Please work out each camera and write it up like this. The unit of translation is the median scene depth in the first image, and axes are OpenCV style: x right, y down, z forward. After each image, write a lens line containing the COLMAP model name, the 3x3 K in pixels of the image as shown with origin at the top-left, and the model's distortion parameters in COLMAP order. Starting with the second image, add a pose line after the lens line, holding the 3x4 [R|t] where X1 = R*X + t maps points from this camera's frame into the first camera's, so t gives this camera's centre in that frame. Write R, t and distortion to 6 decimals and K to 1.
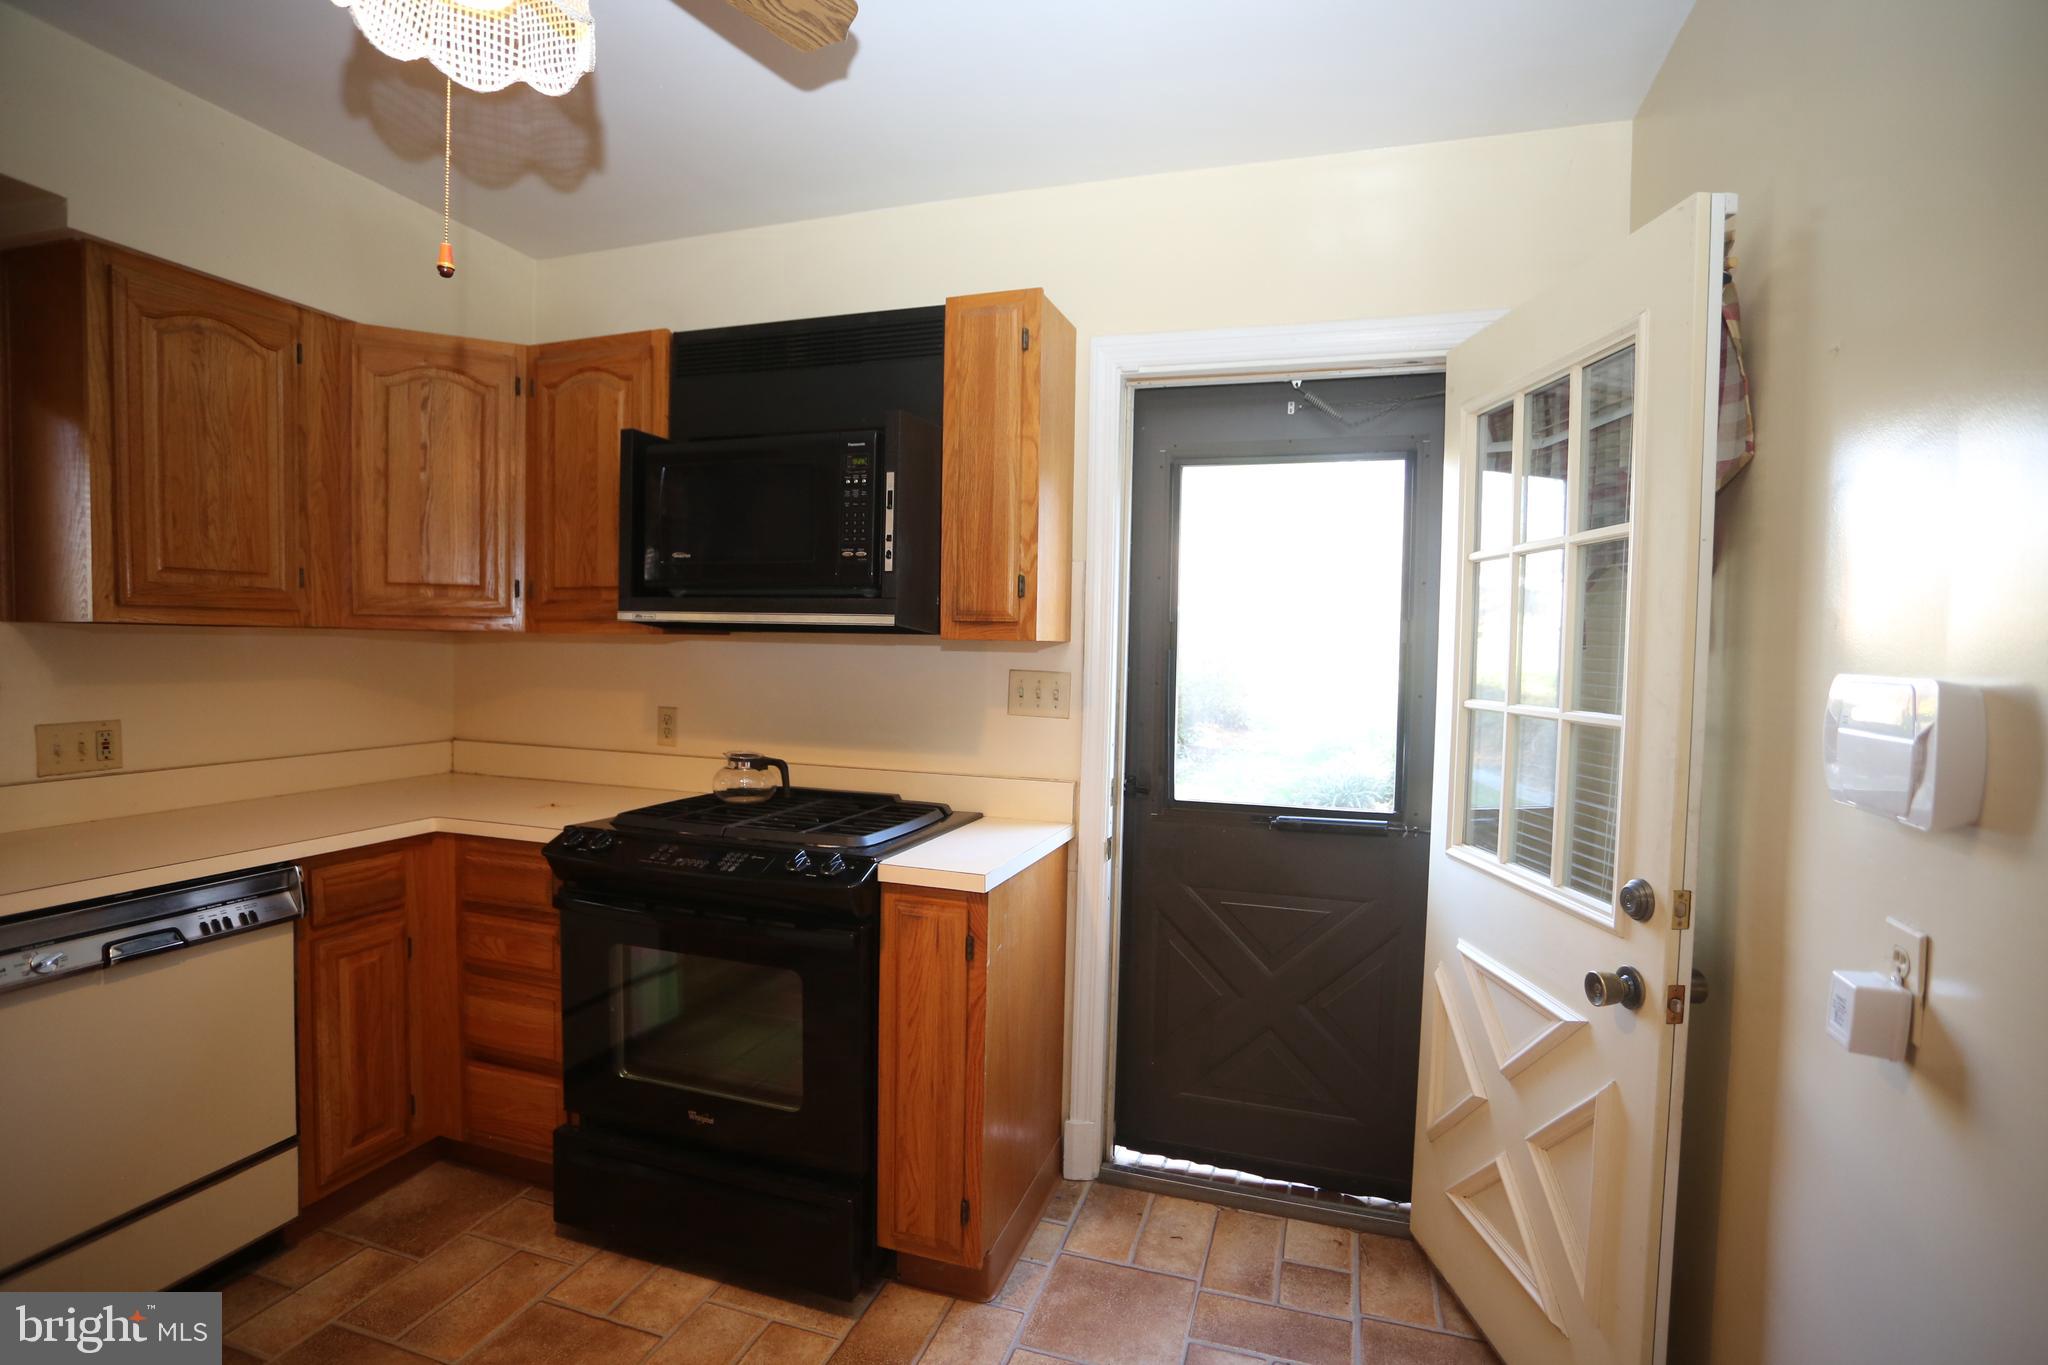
lens RADIAL K [[1016.5, 0, 1034.1], [0, 1016.5, 660.4], [0, 0, 1]] dist [-0.059026, 0.024102]
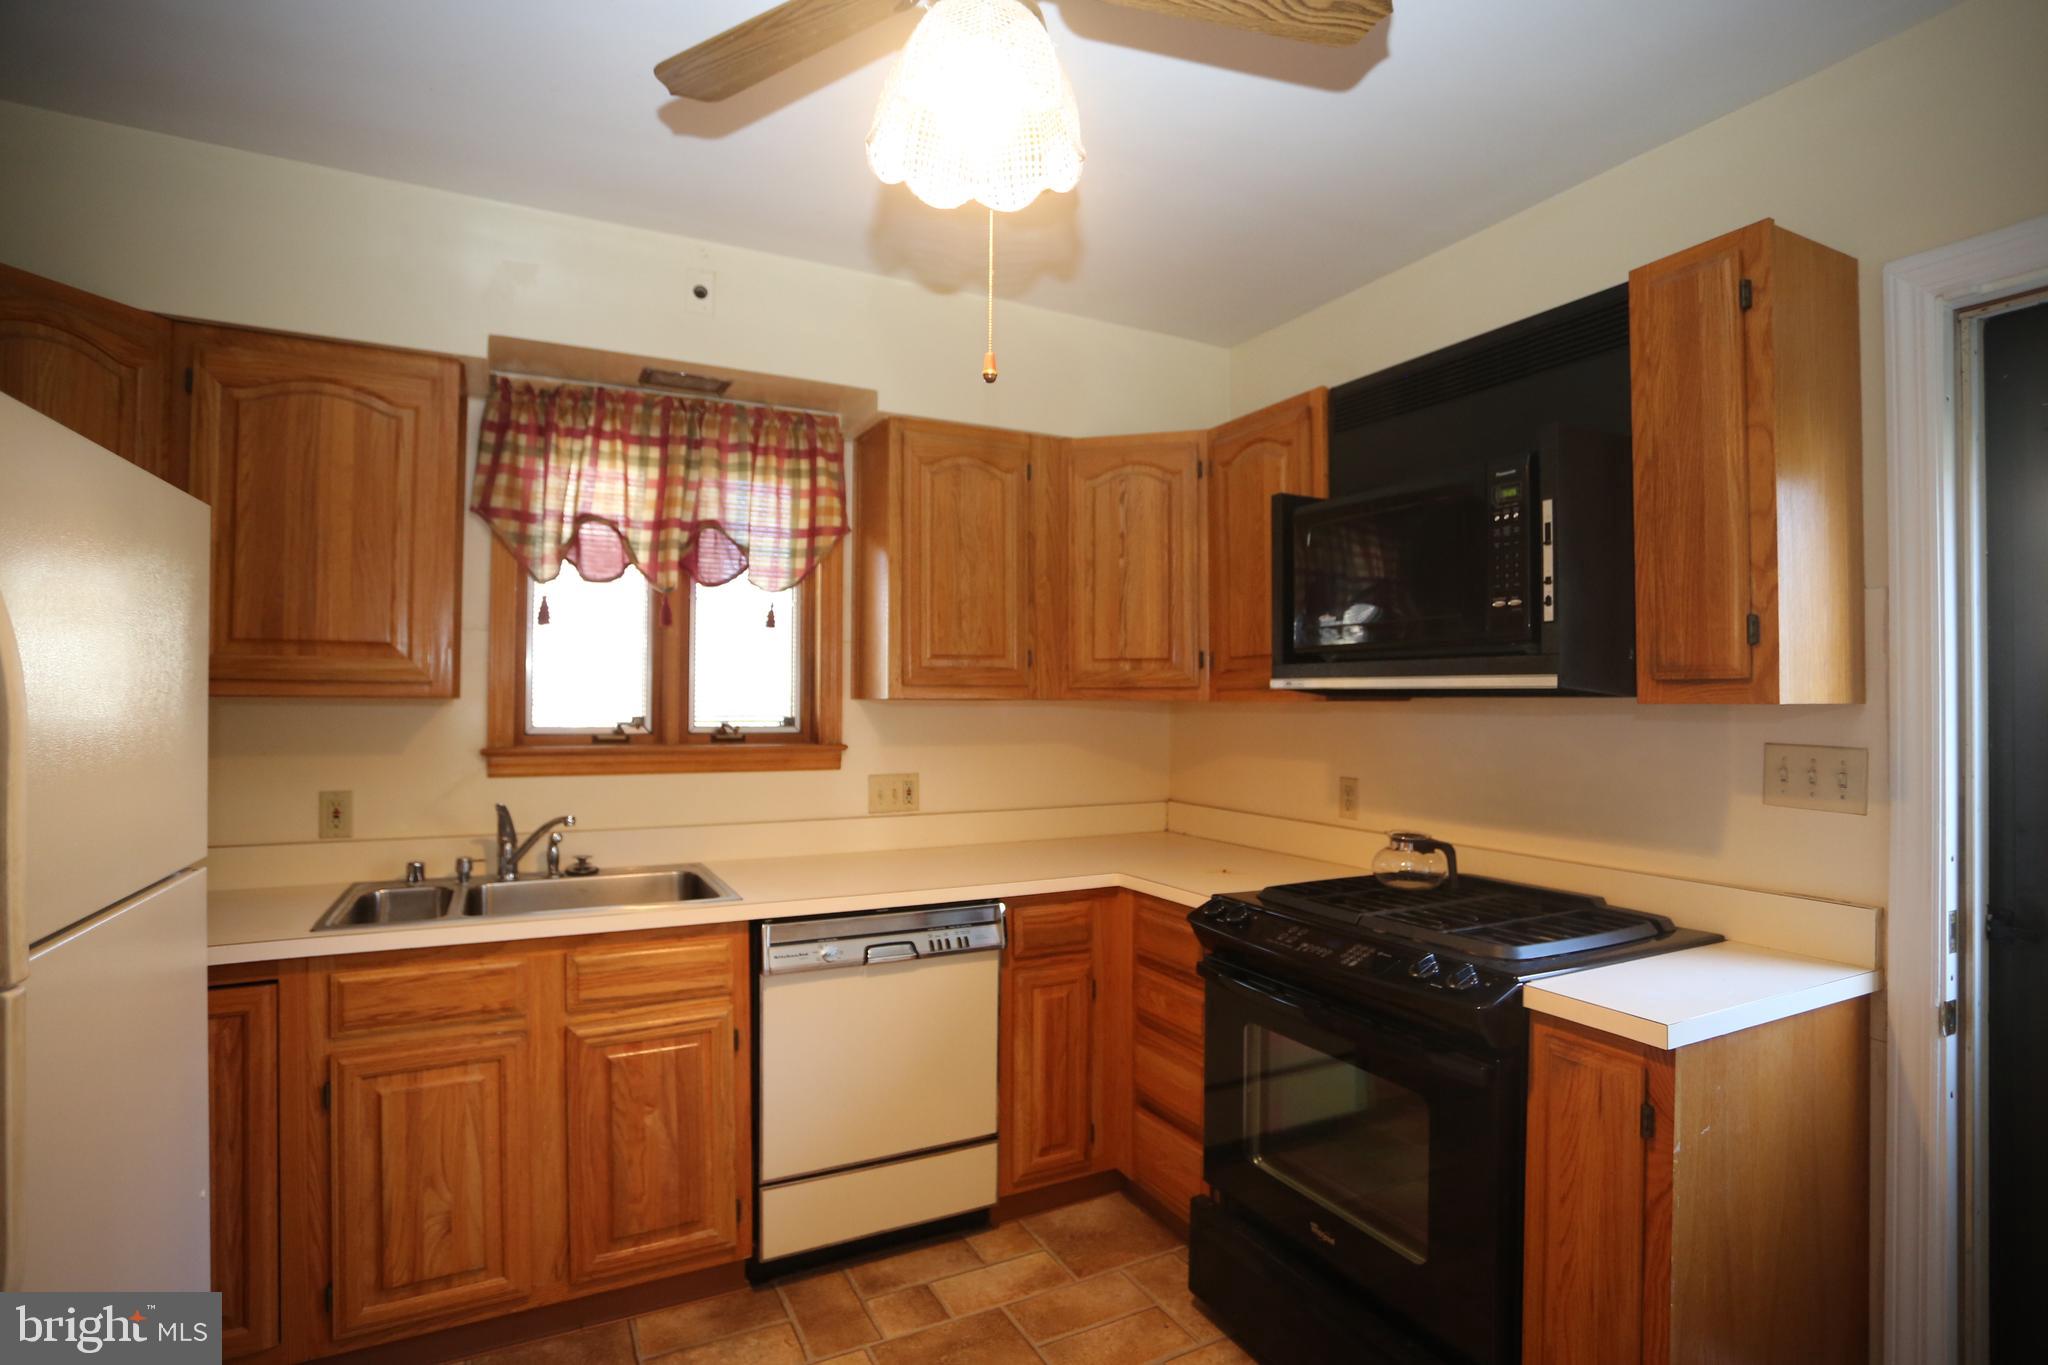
lens RADIAL K [[1016.5, 0, 1016.5], [0, 1016.5, 669.6], [0, 0, 1]] dist [-0.059026, 0.024102]
pose [[0.709174, -0.035226, -0.704152, 0.113983], [-0.001874, 0.998653, -0.051846, -0.006781], [0.705031, 0.038088, 0.708153, 0.129706]]
